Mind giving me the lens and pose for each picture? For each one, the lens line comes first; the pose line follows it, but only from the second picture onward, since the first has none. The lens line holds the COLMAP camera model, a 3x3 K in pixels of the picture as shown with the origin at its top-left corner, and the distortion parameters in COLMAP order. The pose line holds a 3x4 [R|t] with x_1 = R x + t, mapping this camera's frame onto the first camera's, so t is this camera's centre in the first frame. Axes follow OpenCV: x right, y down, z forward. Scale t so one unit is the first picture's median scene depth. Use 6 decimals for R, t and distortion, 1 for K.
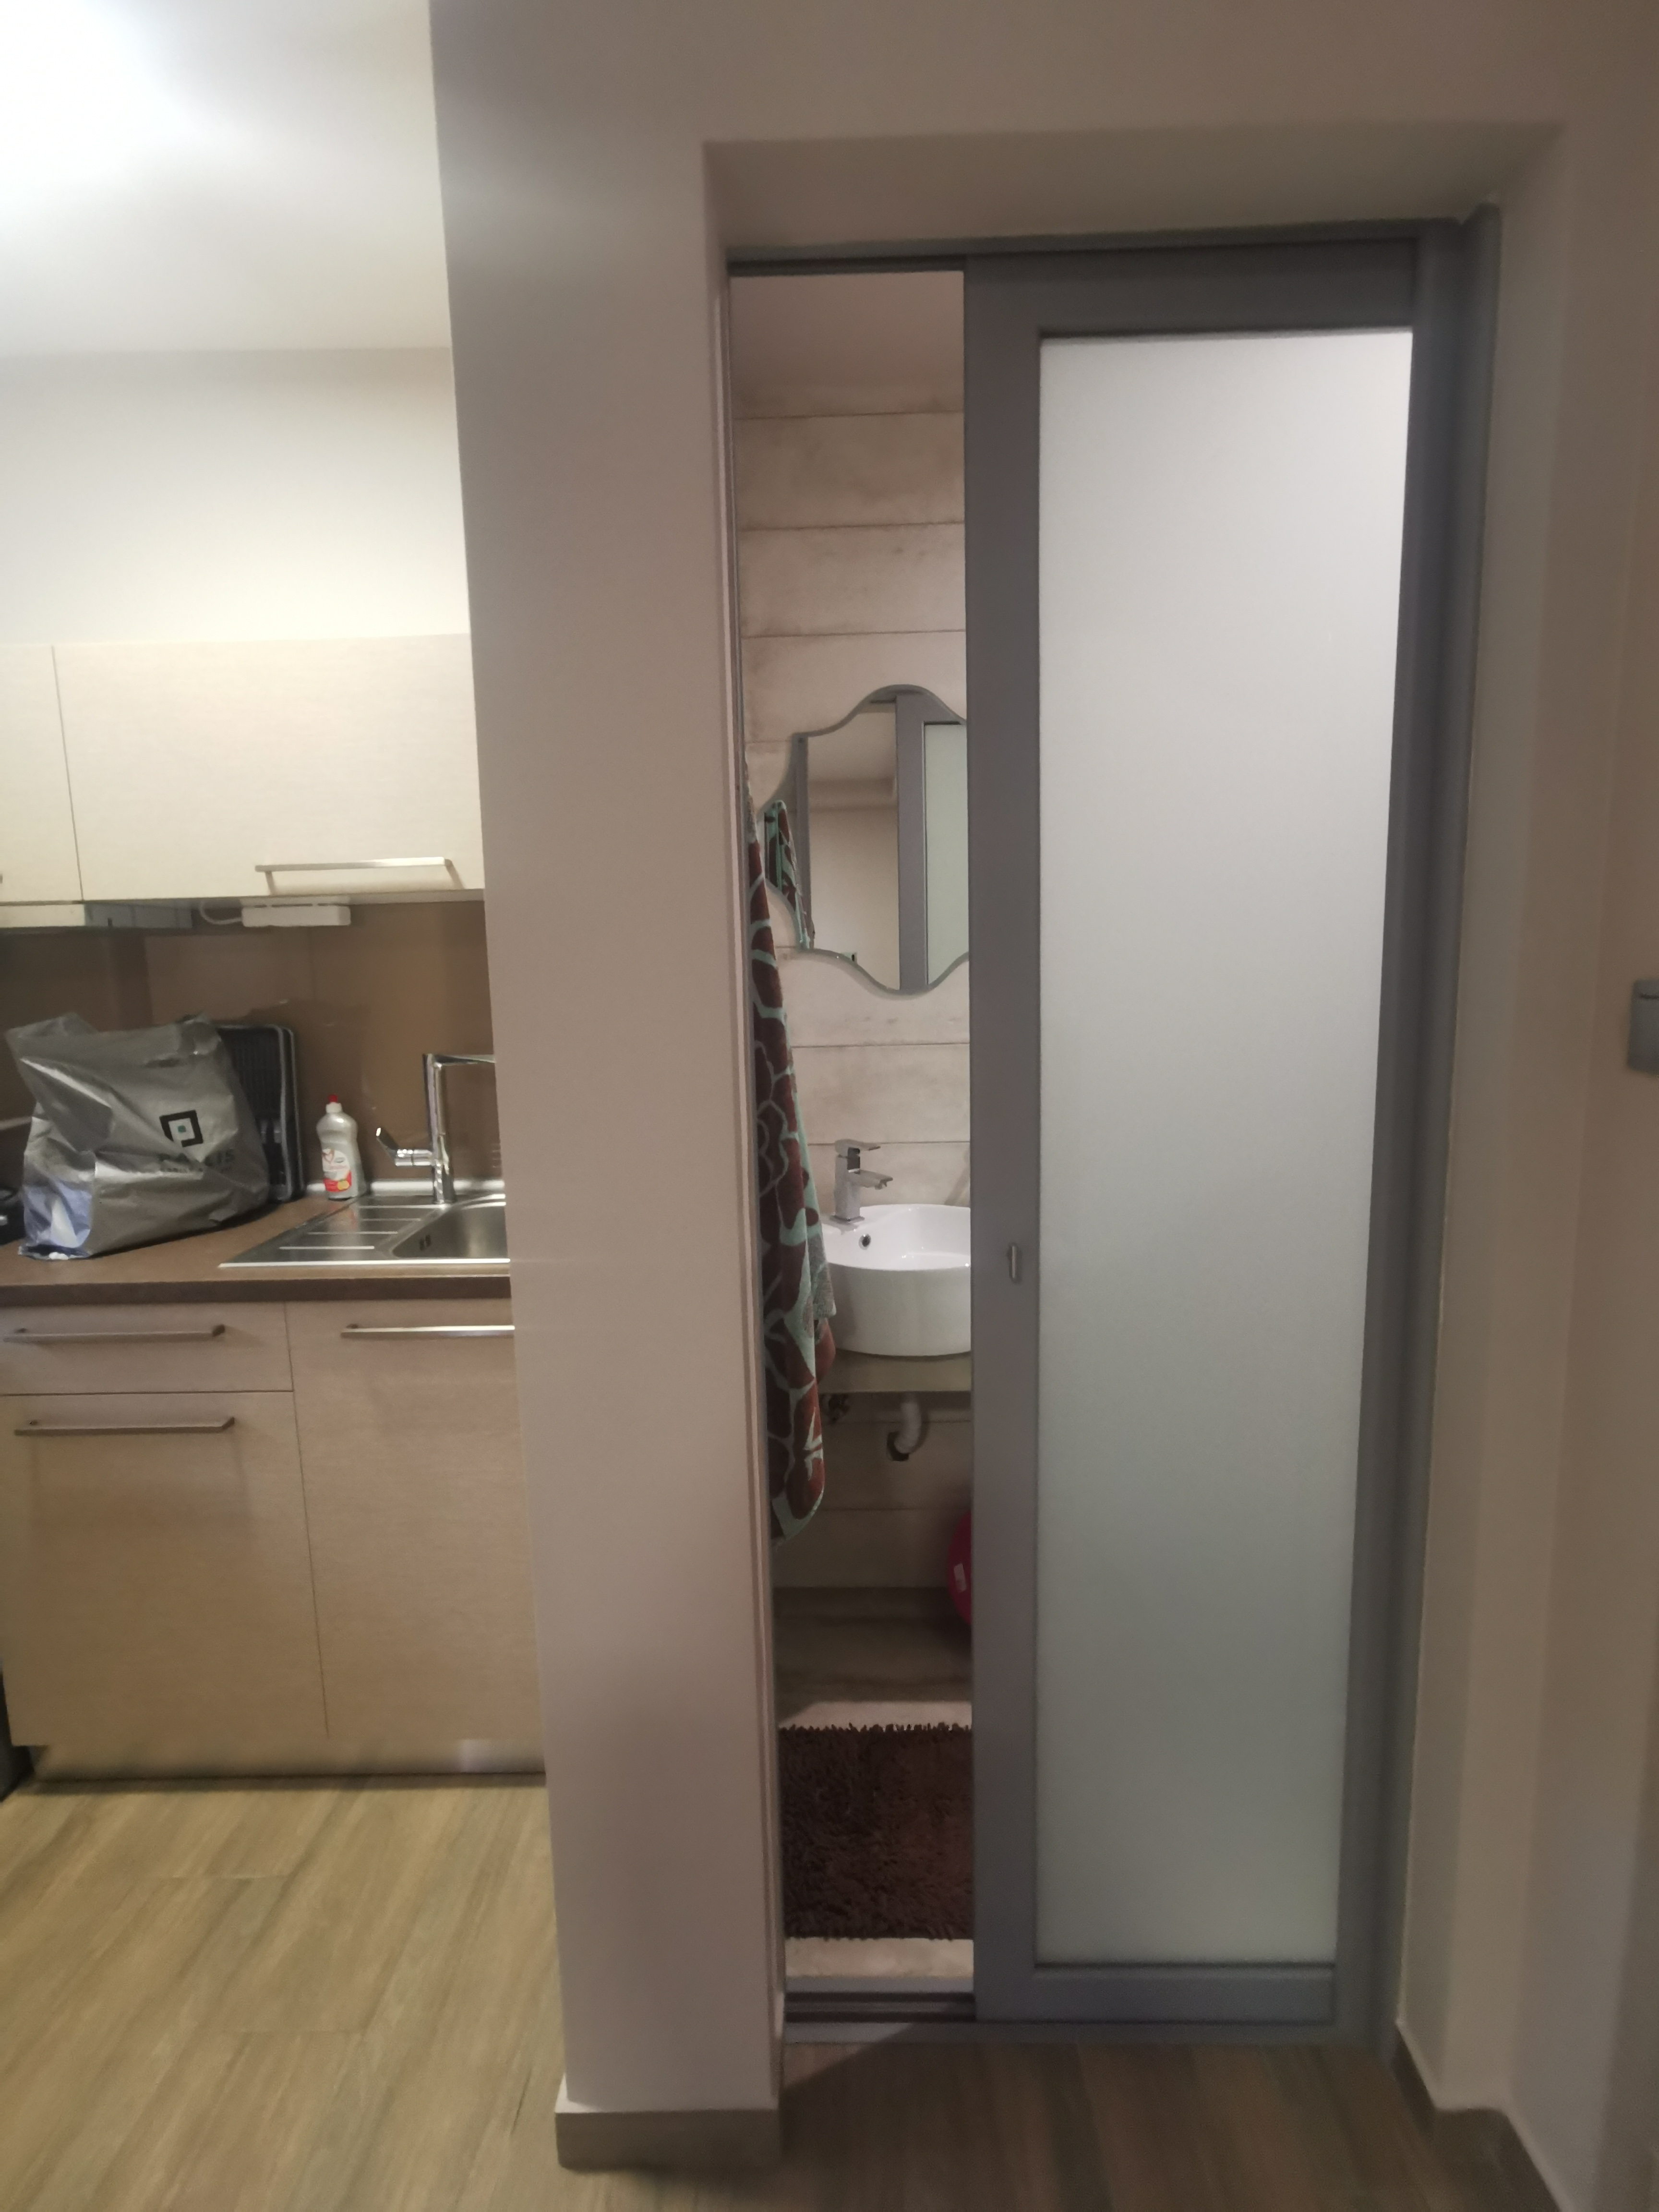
lens RADIAL K [[1073.7, 0, 825.9], [0, 1073.7, 1105.9], [0, 0, 1]] dist [-0.014915, 0.005886]
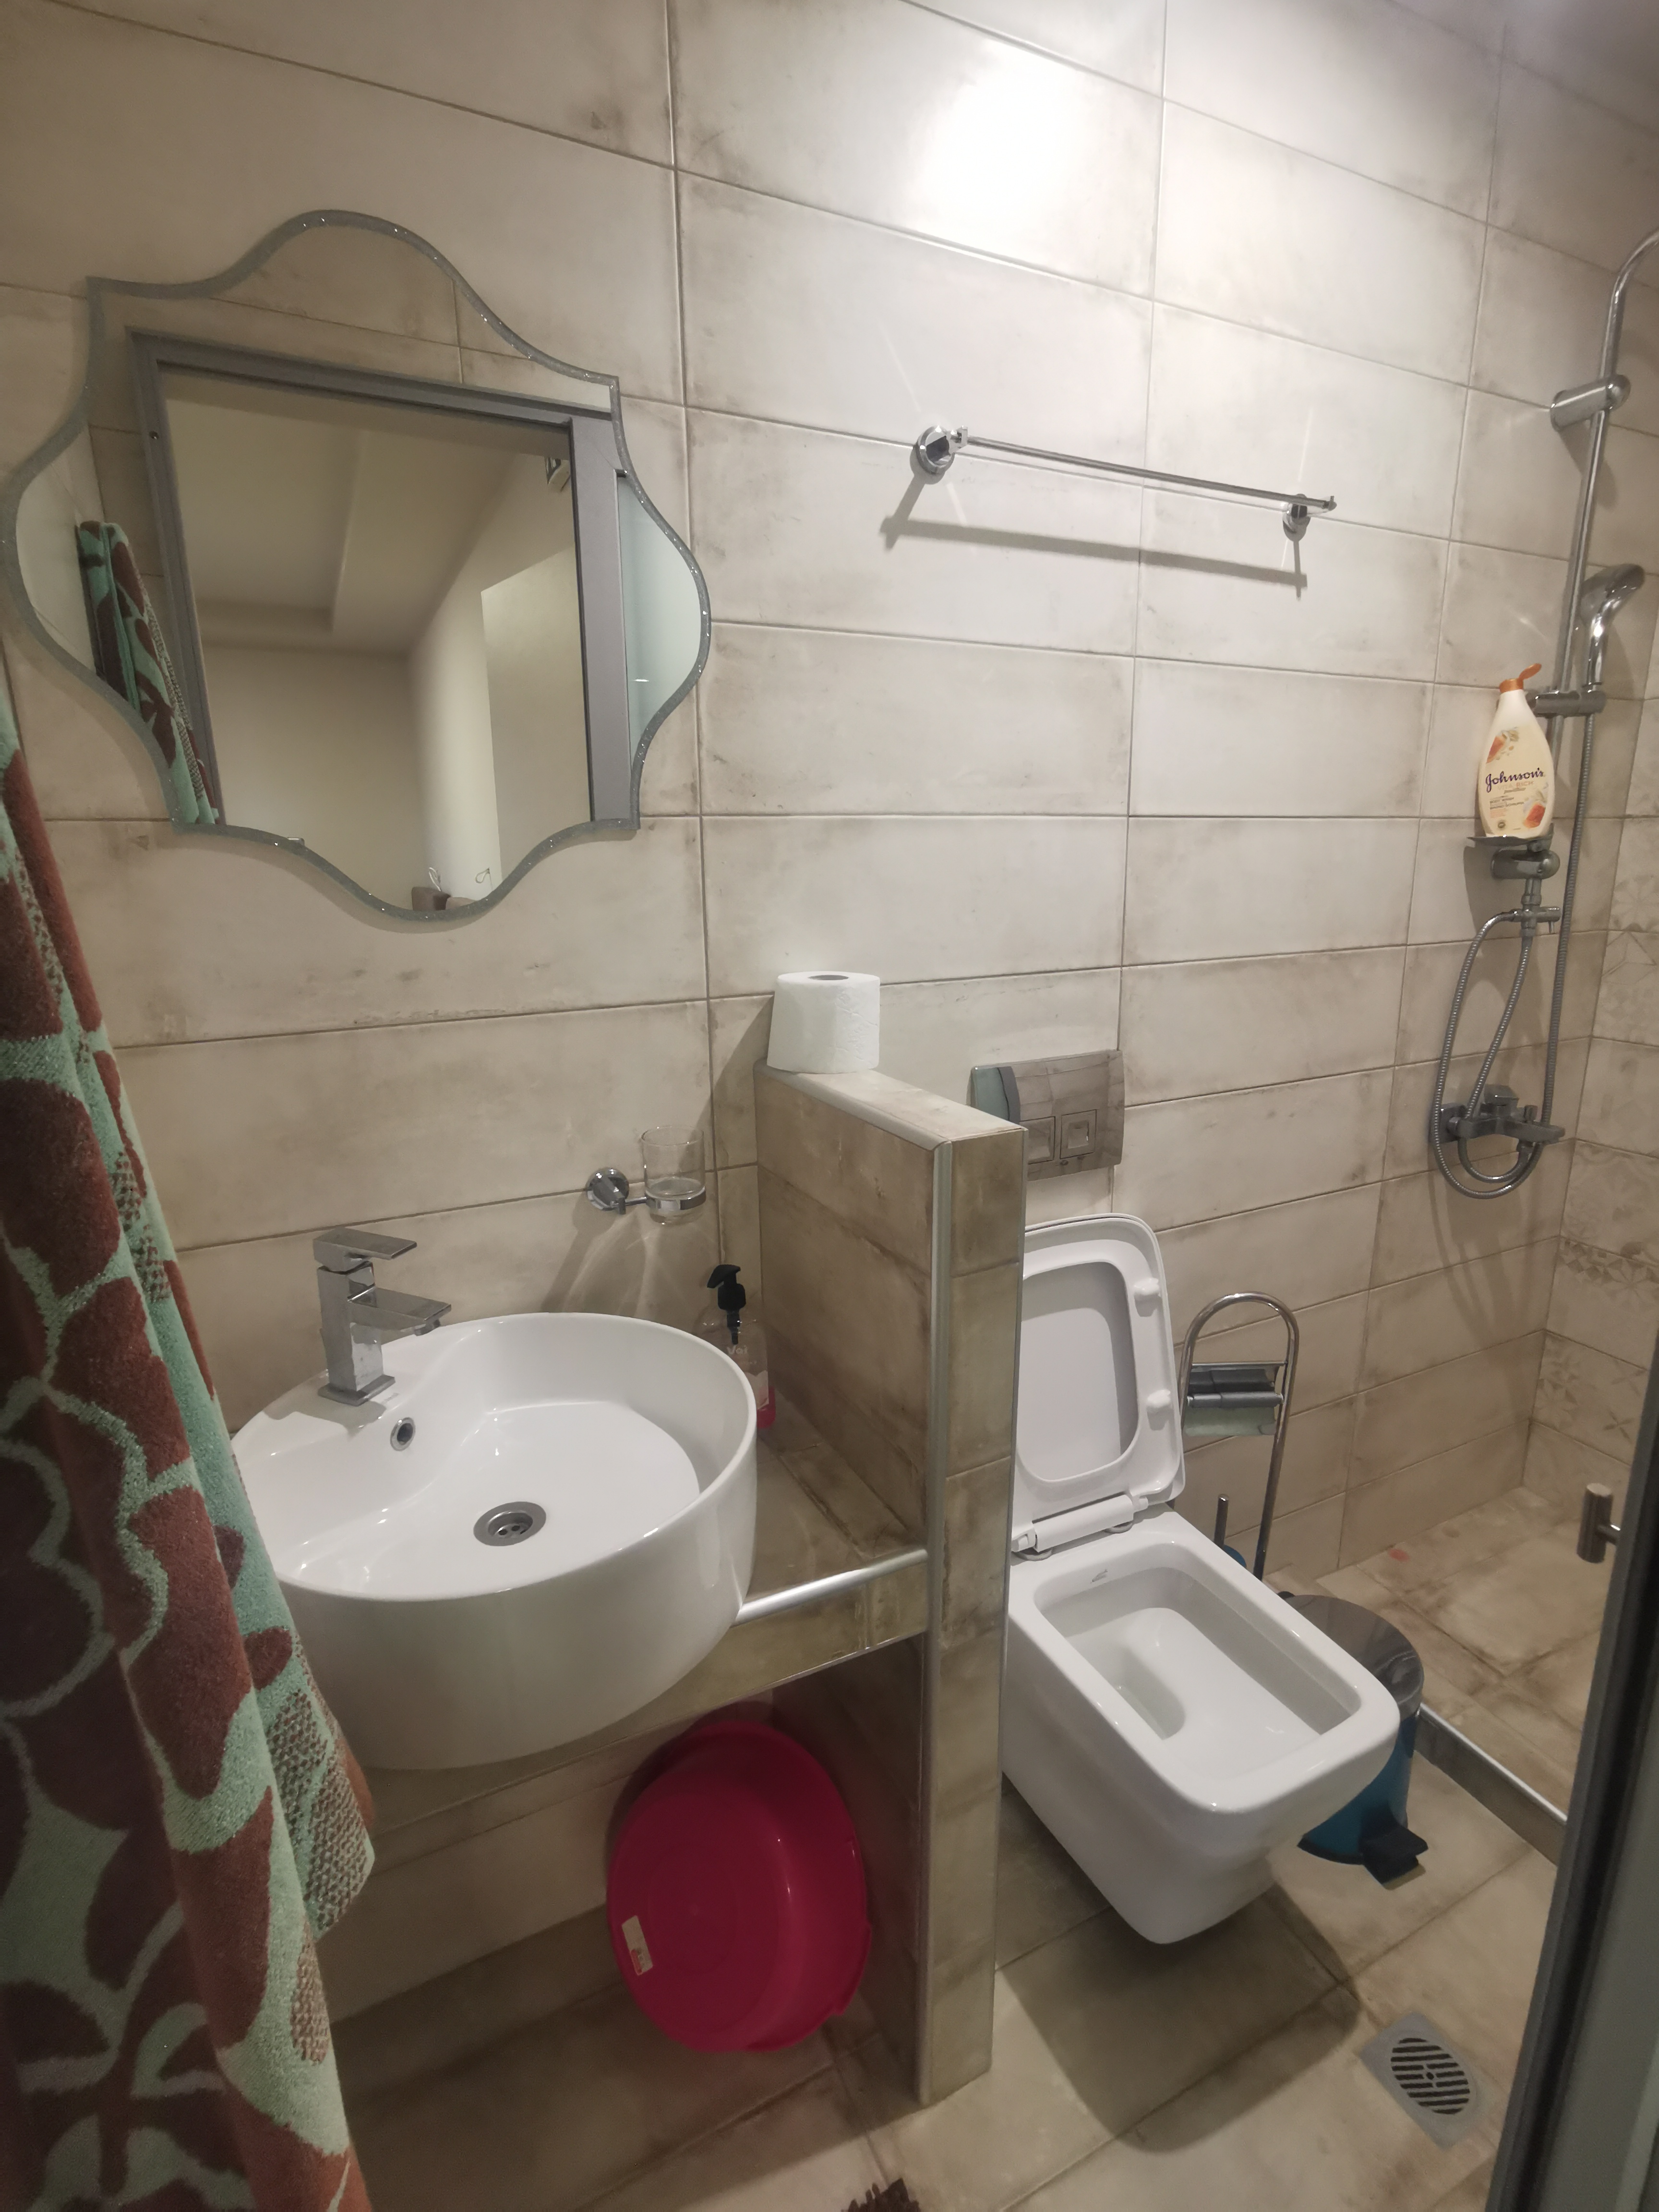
lens RADIAL K [[1073.7, 0, 826.6], [0, 1073.7, 1127.0], [0, 0, 1]] dist [-0.014915, 0.005886]
pose [[0.889728, -0.102514, 0.444831, 0.004962], [0.050405, 0.990562, 0.127463, -0.062746], [-0.453699, -0.090986, 0.886498, 0.462212]]
